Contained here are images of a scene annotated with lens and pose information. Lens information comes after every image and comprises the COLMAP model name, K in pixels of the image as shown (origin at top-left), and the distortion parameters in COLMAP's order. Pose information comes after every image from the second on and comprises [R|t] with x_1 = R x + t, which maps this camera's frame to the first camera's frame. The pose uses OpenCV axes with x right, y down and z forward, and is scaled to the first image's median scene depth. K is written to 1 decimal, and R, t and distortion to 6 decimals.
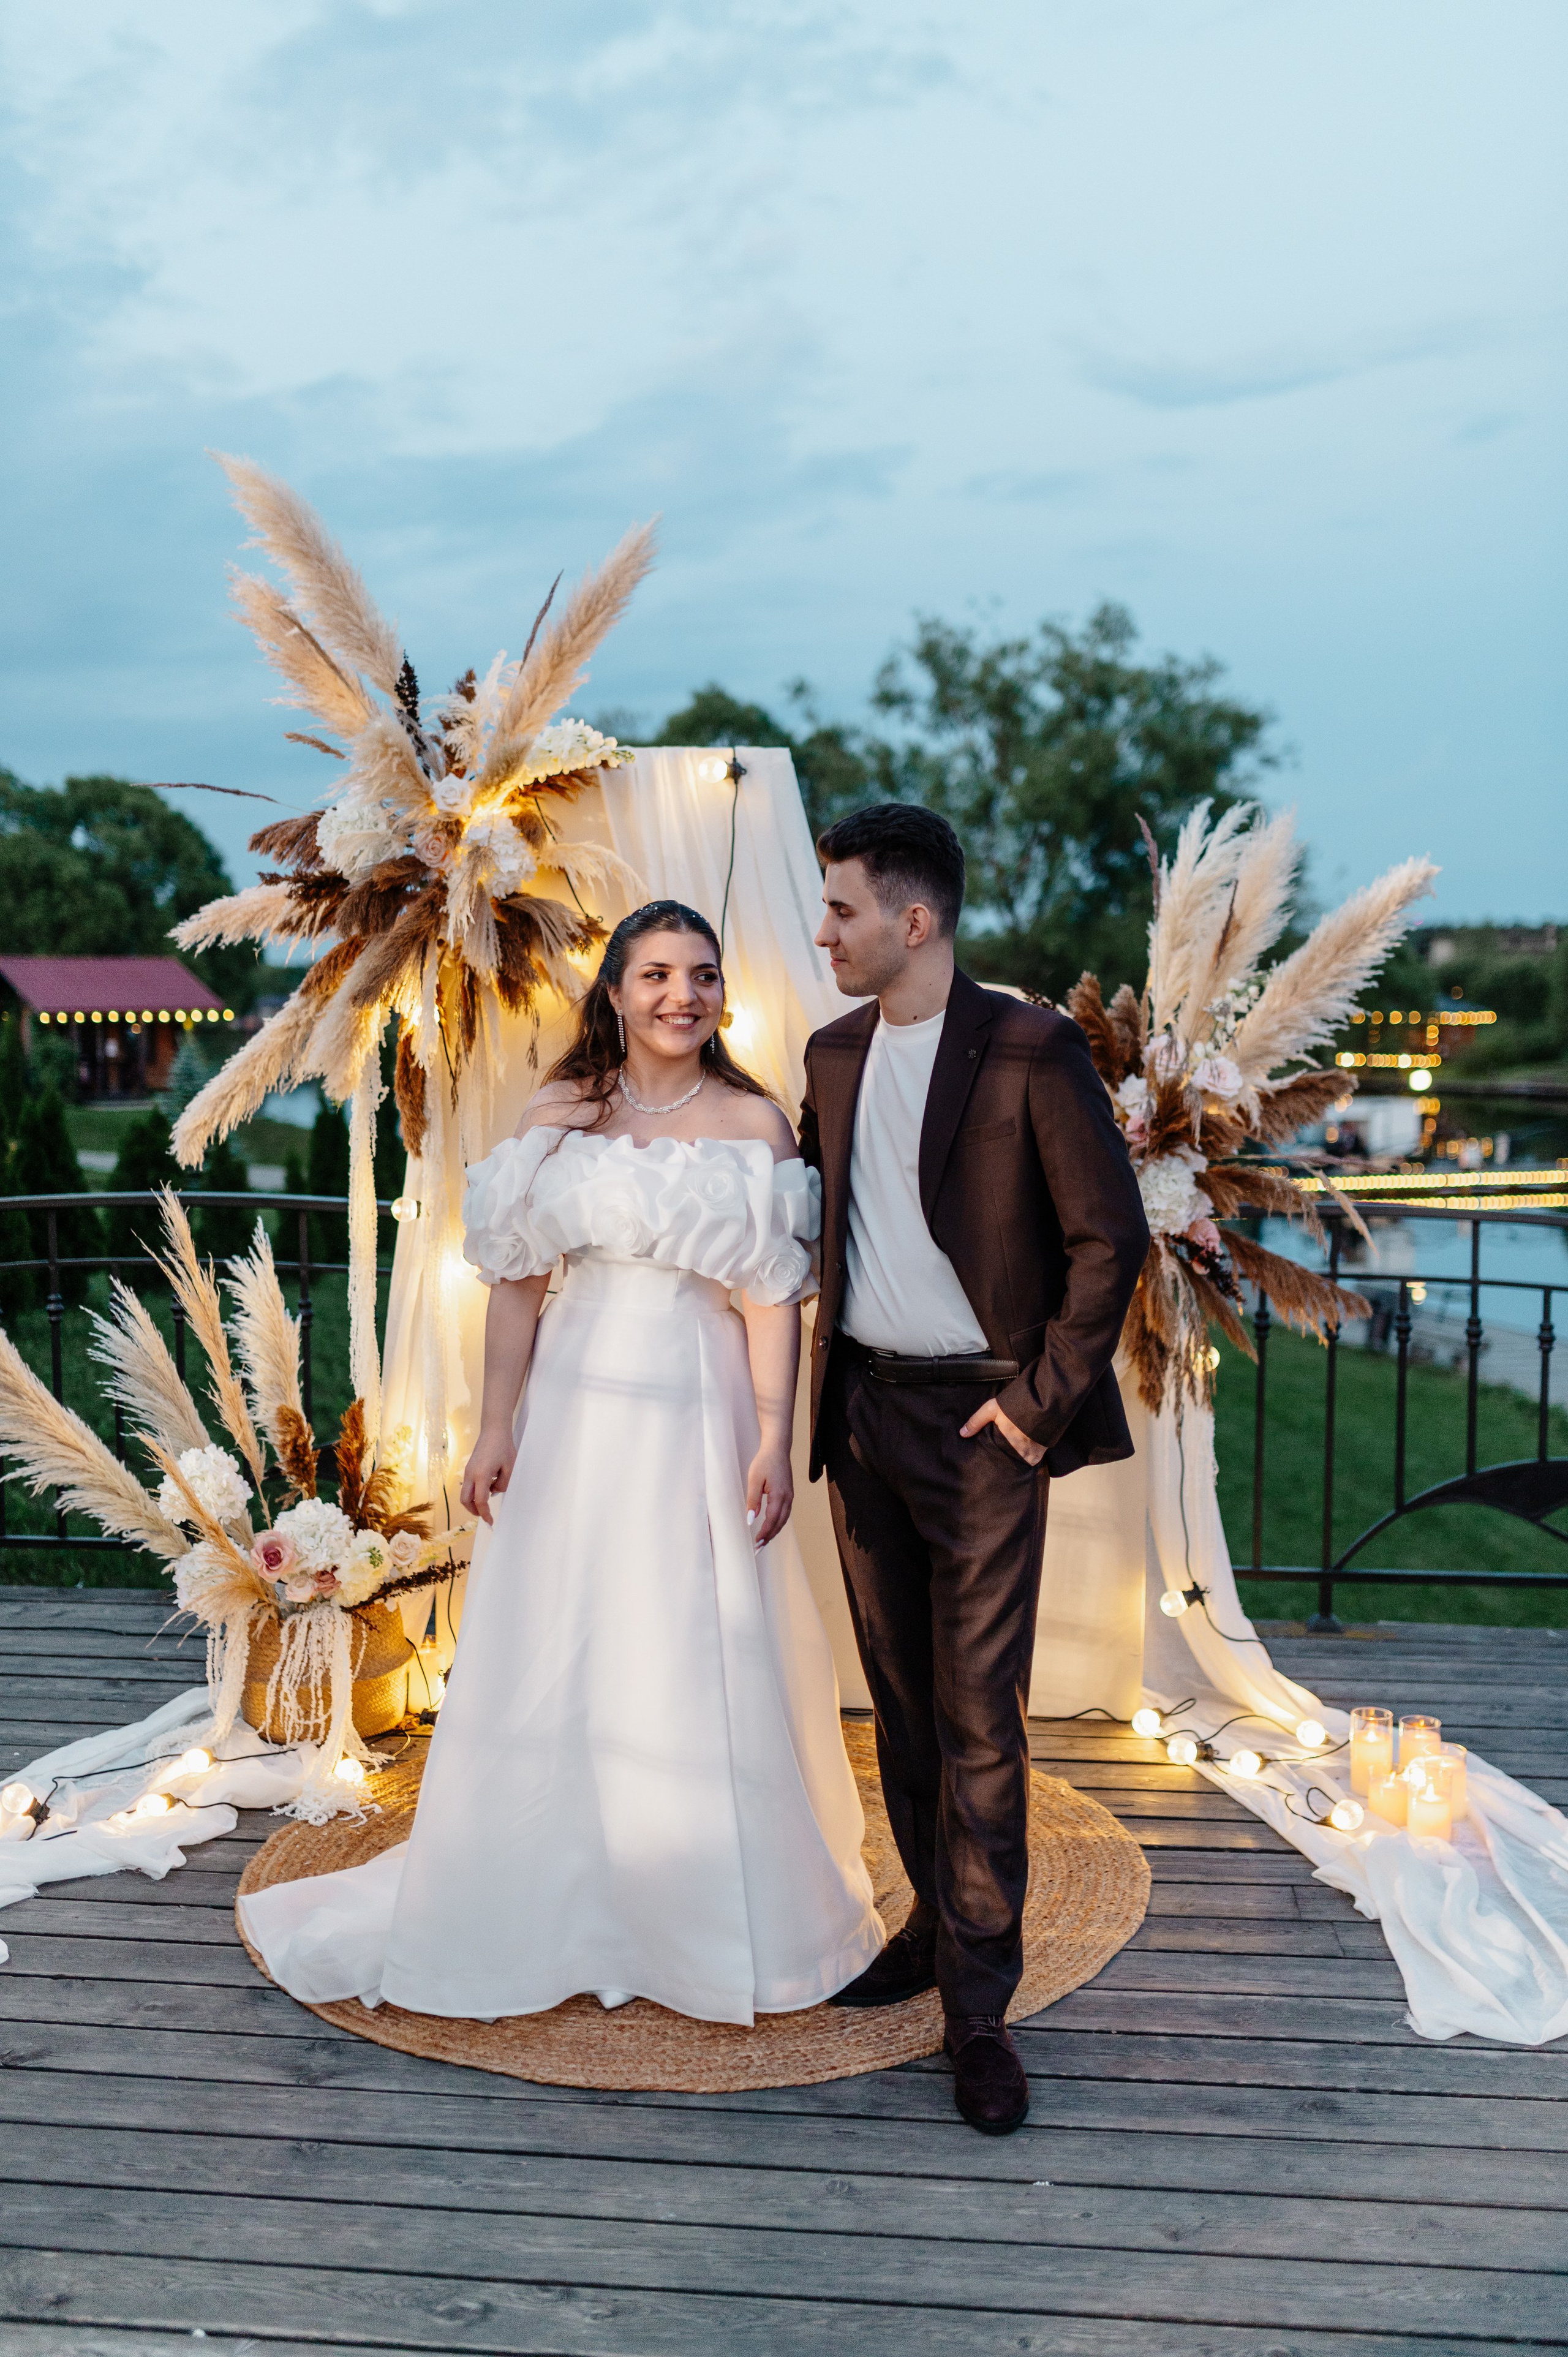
lens RADIAL K [[2274.1, 0, 784.0], [0, 2274.1, 1178.5], [0, 0, 1]] dist [0.014799, 0.001254]
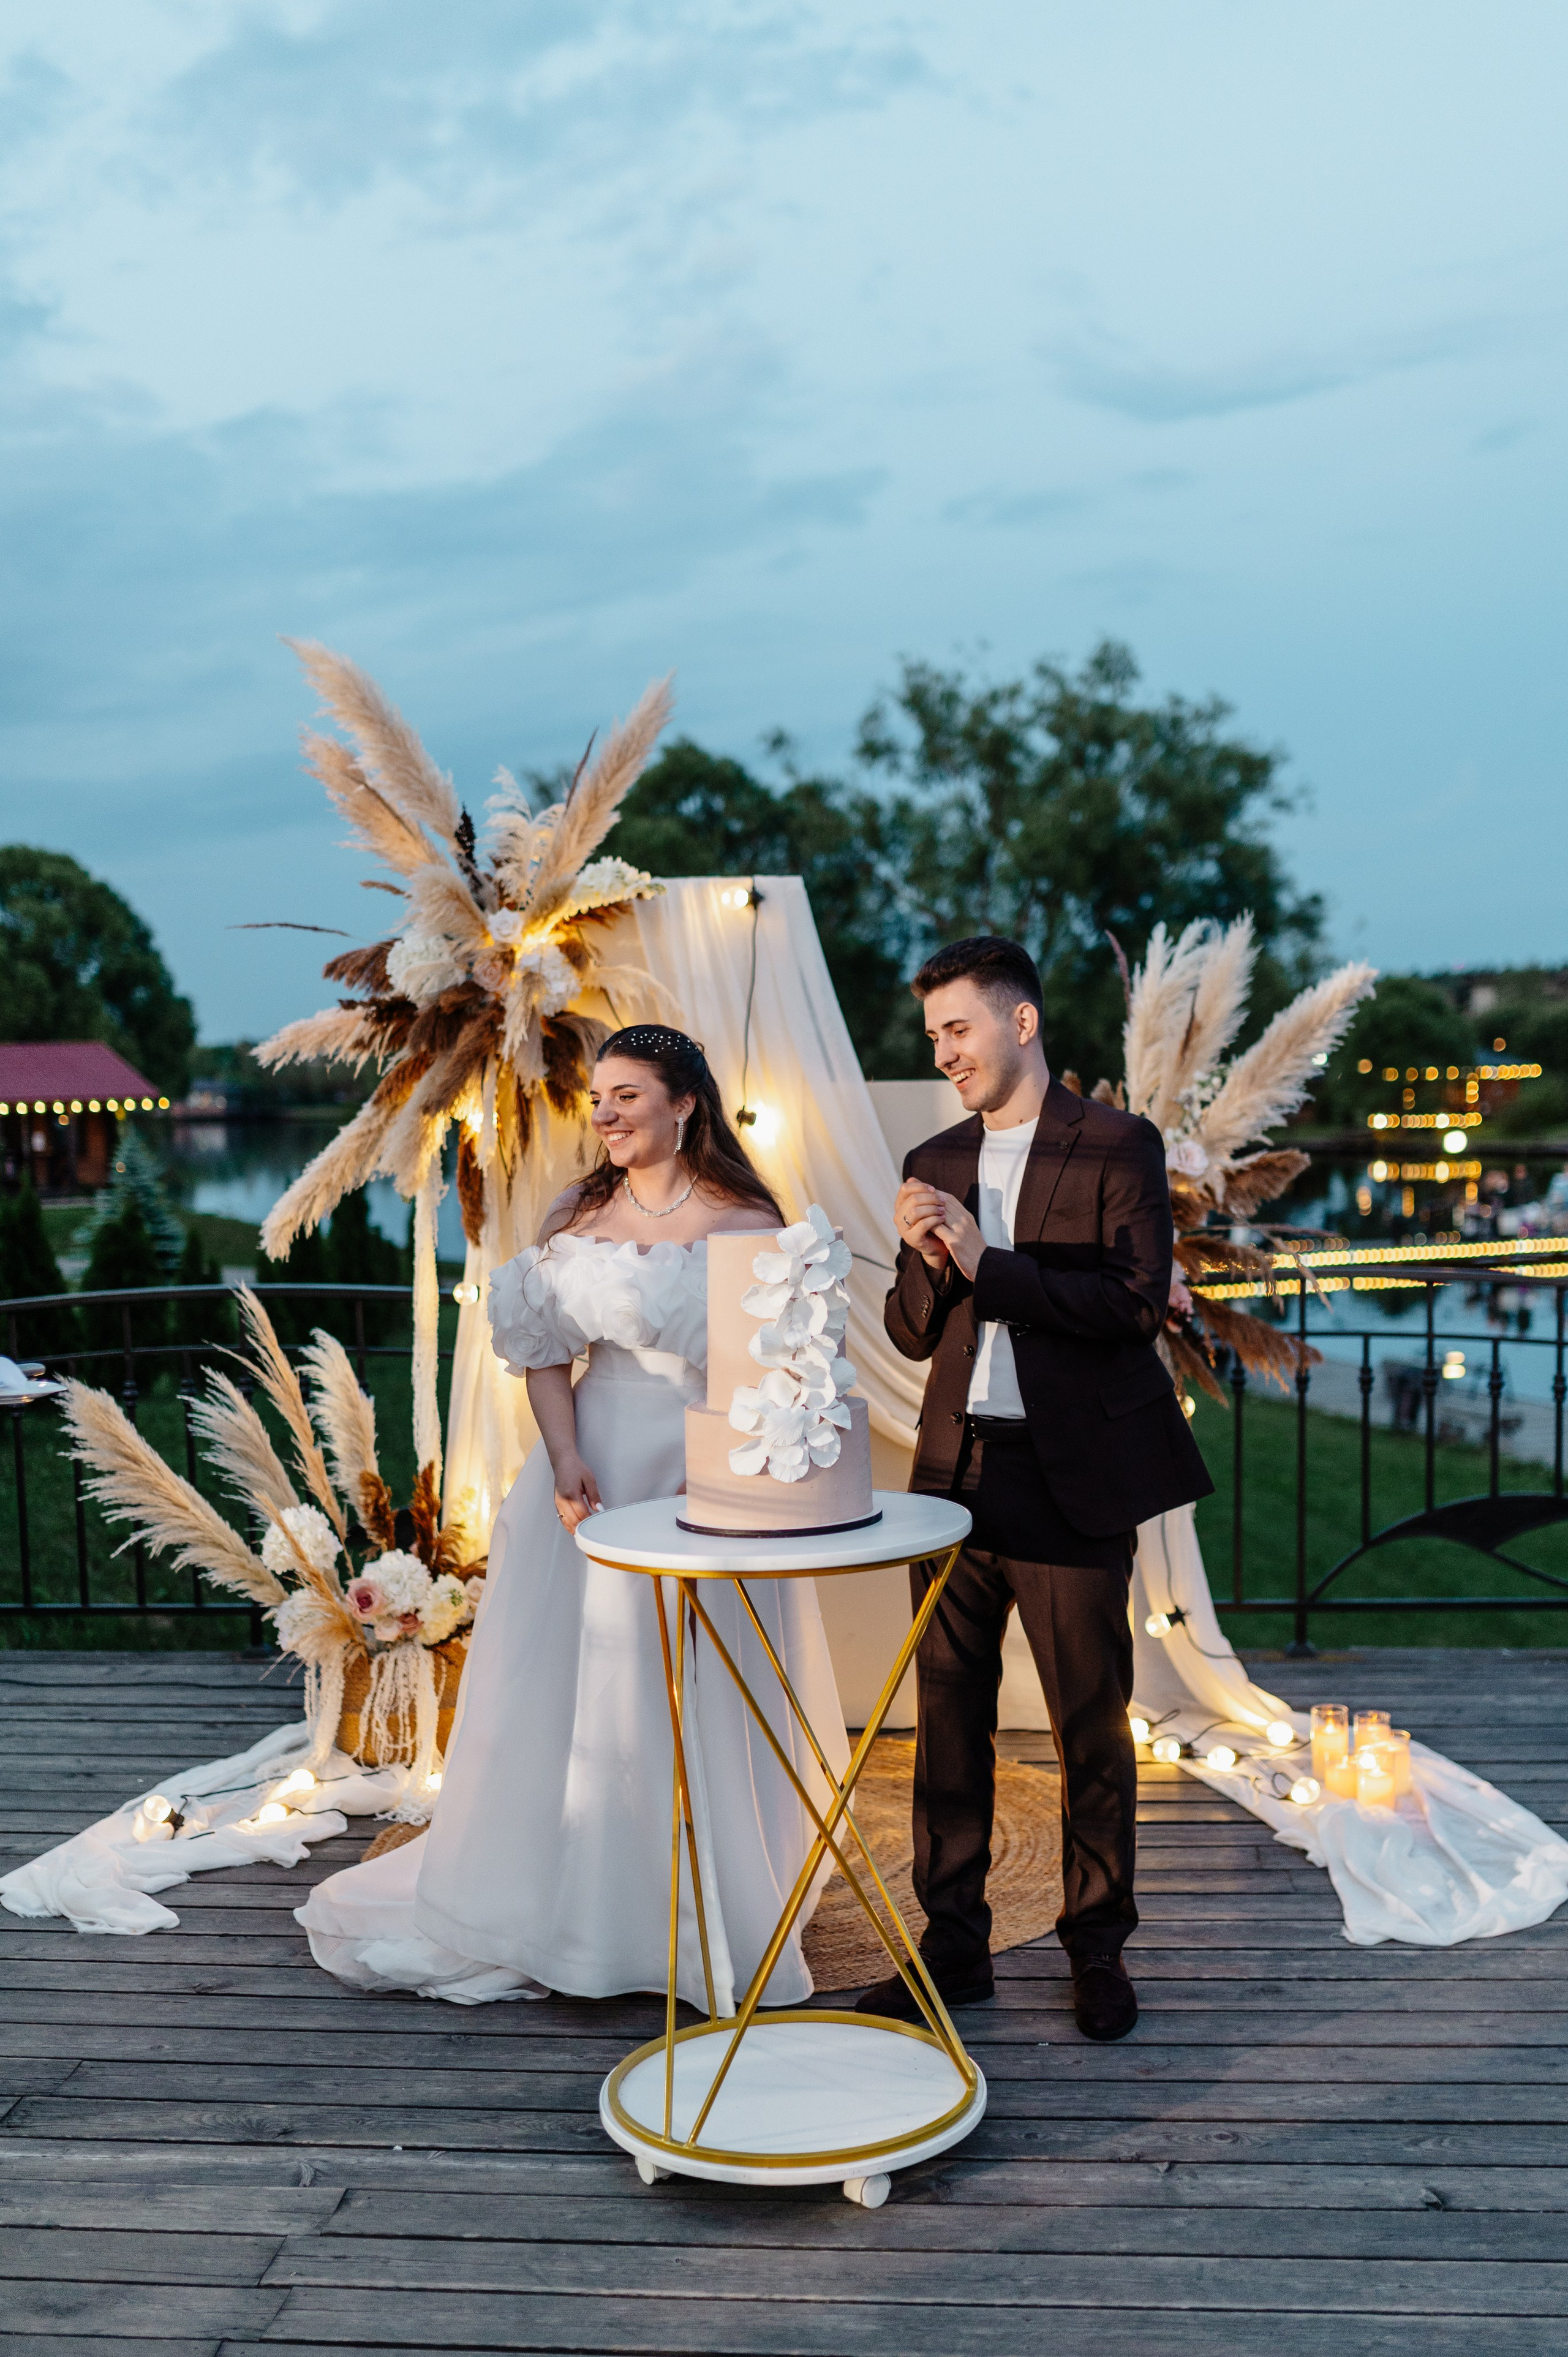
lens RADIAL K [[2494.7, 0, 734.3], [0, 2494.7, 1243.1], [0, 0, 1]] dist [-0.000431, -0.007049]
pose [[0.999633, -0.023397, -0.013679, -0.017635], [0.023269, 0.999685, -0.009399, 0.003584], [0.013894, 0.009077, 0.999862, -0.235465]]
